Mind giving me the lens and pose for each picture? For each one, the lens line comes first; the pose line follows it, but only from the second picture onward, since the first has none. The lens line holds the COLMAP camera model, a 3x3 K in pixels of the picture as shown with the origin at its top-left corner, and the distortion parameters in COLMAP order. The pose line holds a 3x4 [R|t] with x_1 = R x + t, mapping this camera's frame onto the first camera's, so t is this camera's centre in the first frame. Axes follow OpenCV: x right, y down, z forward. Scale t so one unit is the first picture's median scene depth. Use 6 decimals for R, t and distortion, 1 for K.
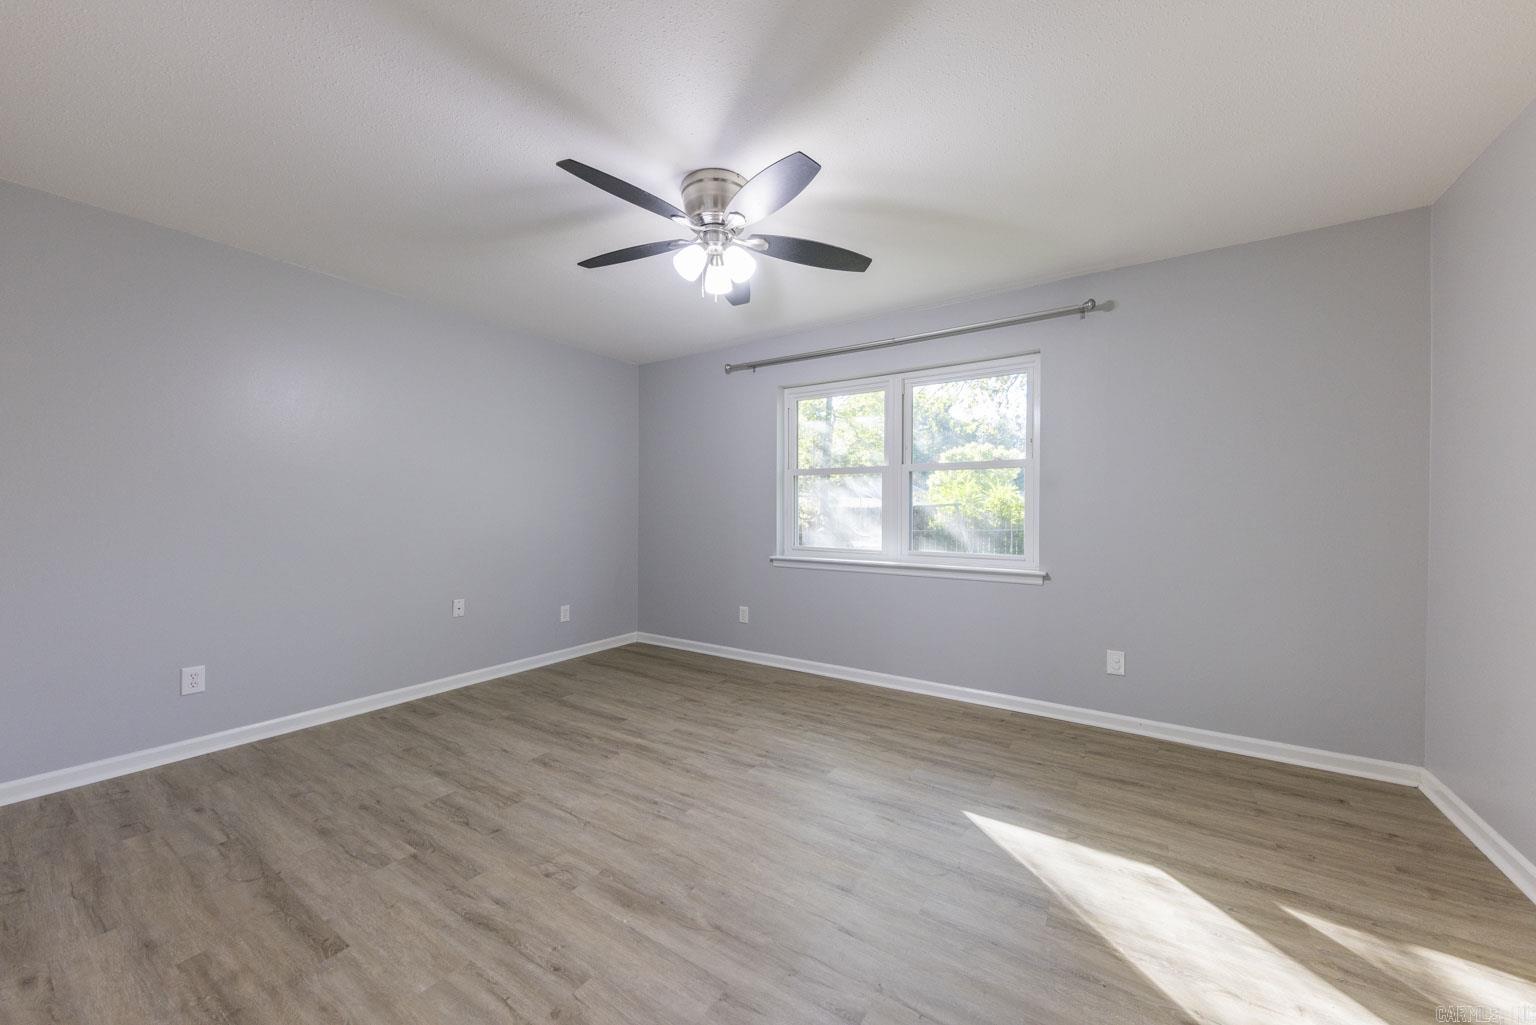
lens RADIAL K [[559.6, 0, 771.4], [0, 559.6, 510.6], [0, 0, 1]] dist [-0.011570, -0.000190]
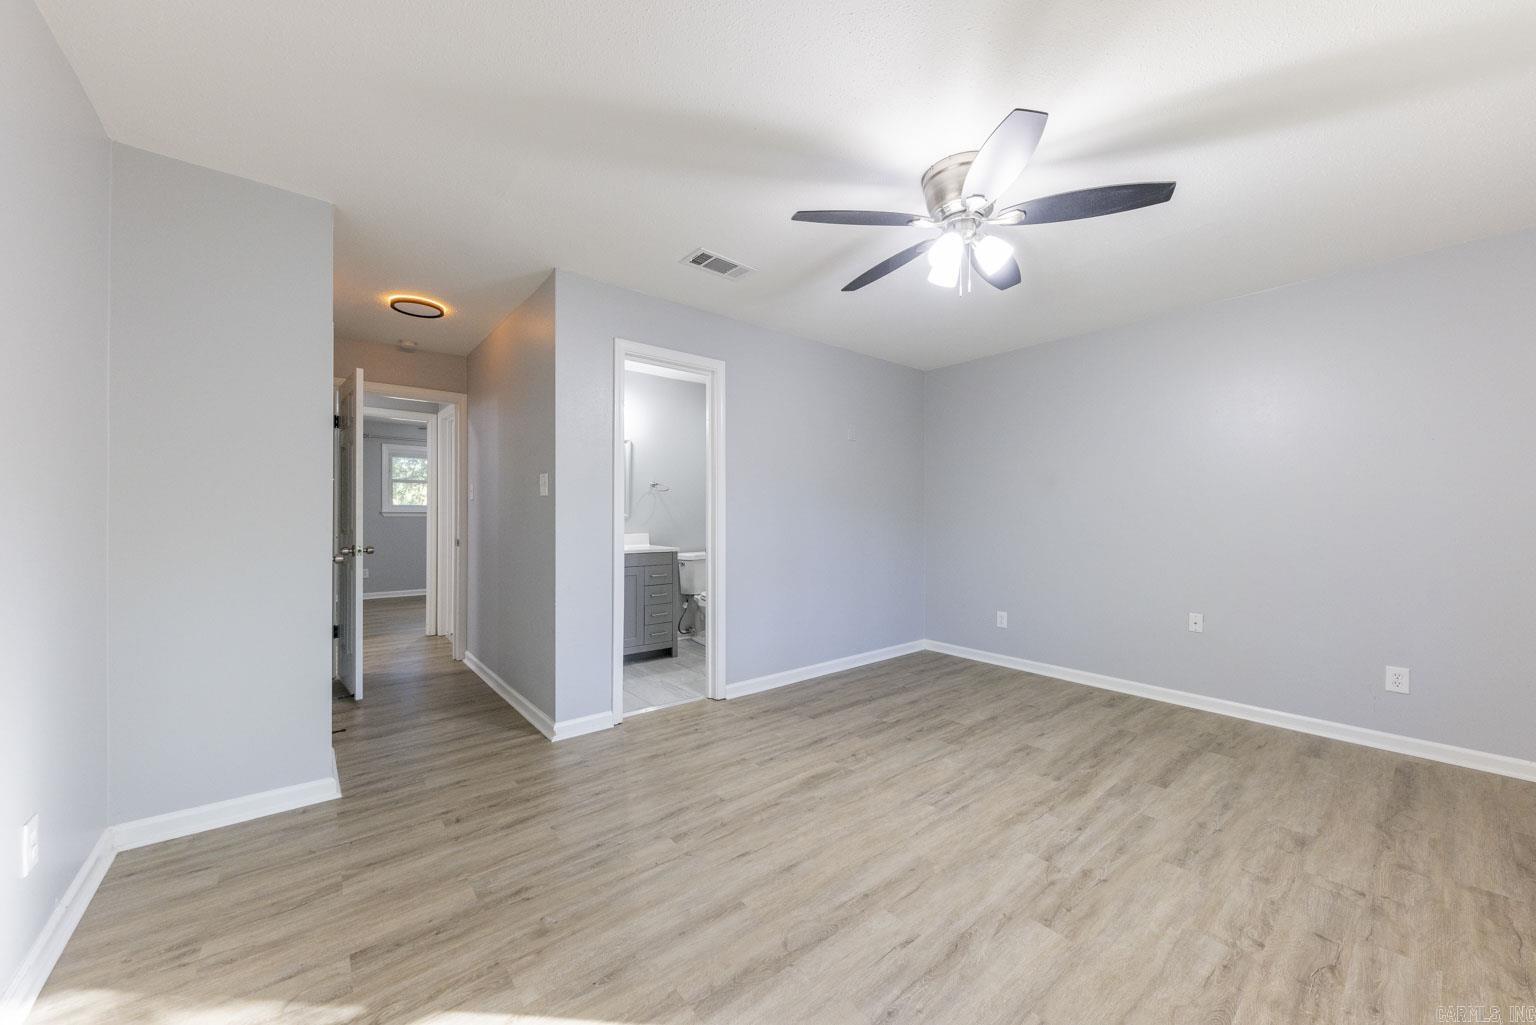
lens RADIAL K [[559.6, 0, 767.8], [0, 559.6, 512.7], [0, 0, 1]] dist [-0.011570, -0.000190]
pose [[-0.304881, -0.003974, -0.952382, 0.930060], [-0.005391, 0.999982, -0.002447, -0.008069], [0.952375, 0.004388, -0.304897, 1.010565]]
